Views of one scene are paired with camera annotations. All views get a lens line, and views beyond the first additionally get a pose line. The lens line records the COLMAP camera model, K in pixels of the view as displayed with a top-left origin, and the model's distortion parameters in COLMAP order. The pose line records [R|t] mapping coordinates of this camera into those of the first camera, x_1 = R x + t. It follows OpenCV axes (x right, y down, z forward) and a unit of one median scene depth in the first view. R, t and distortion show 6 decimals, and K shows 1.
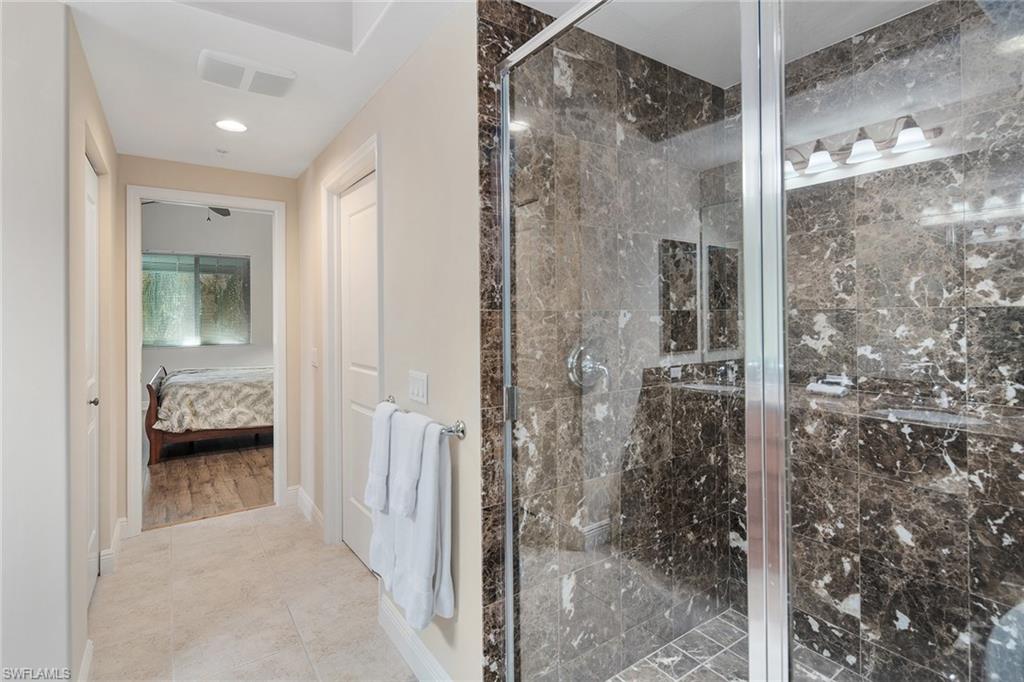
lens RADIAL K [[500.3, 0, 515.2], [0, 500.3, 308.1], [0, 0, 1]] dist [0.002248, -0.002520]
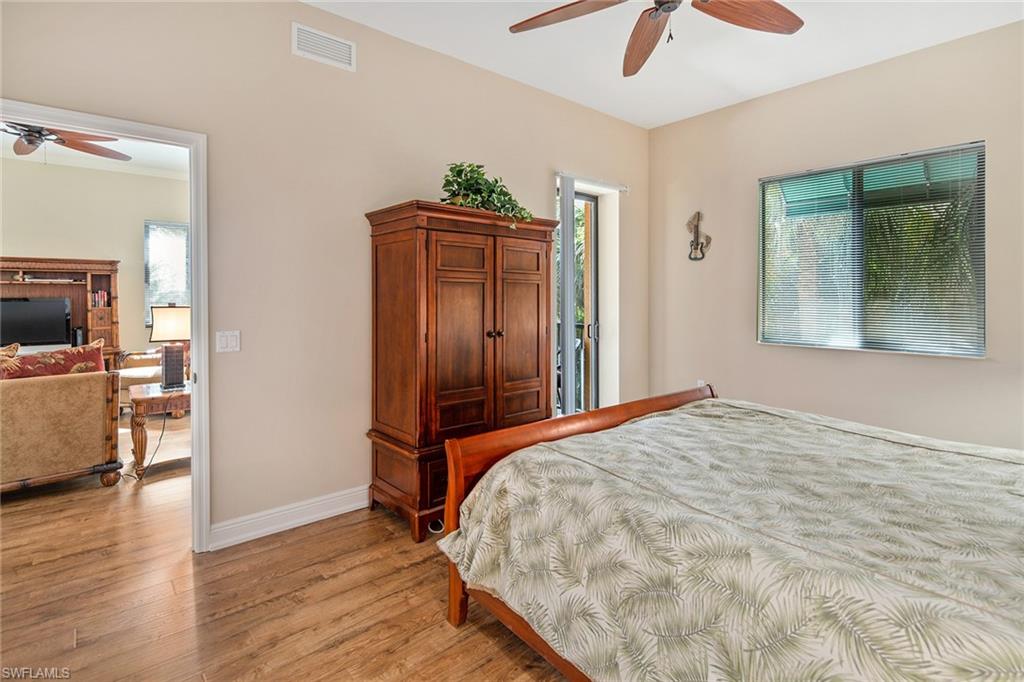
lens RADIAL K [[500.3, 0, 511.0], [0, 500.3, 302.3], [0, 0, 1]] dist [0.002248, -0.002520]
pose [[0.091110, 0.020902, -0.995621, -0.268495], [0.014754, 0.999642, 0.022337, 0.019579], [0.995732, -0.016724, 0.090769, 0.946124]]
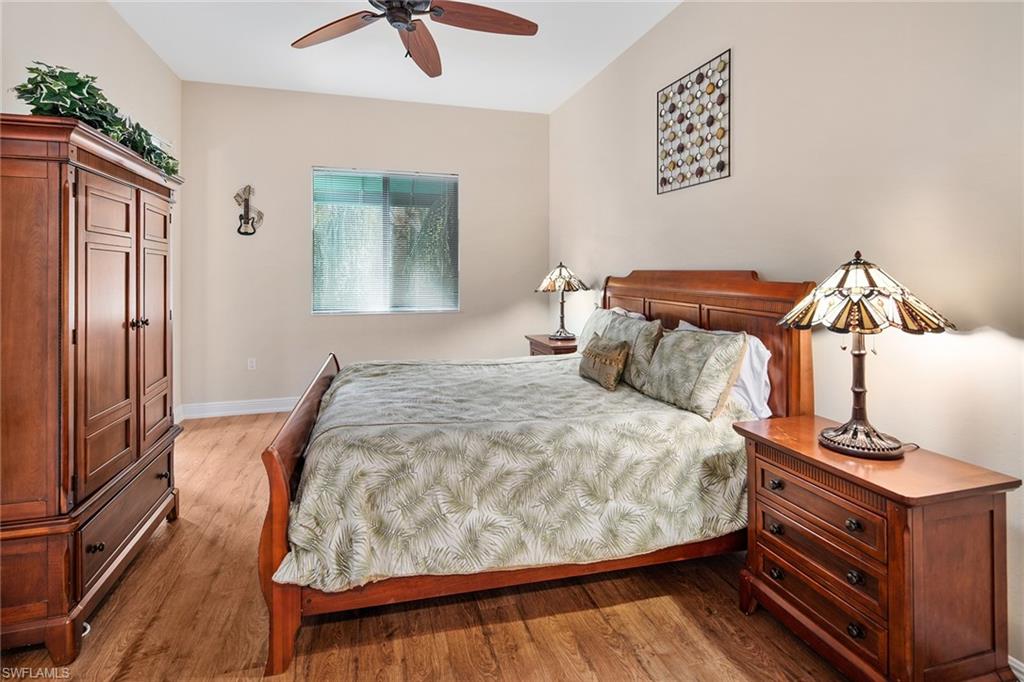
lens RADIAL K [[500.3, 0, 502.6], [0, 500.3, 273.9], [0, 0, 1]] dist [0.002248, -0.002520]
pose [[0.943054, 0.010649, -0.332470, -0.424806], [-0.004051, 0.999781, 0.020533, 0.017509], [0.332616, -0.018017, 0.942890, 0.671574]]
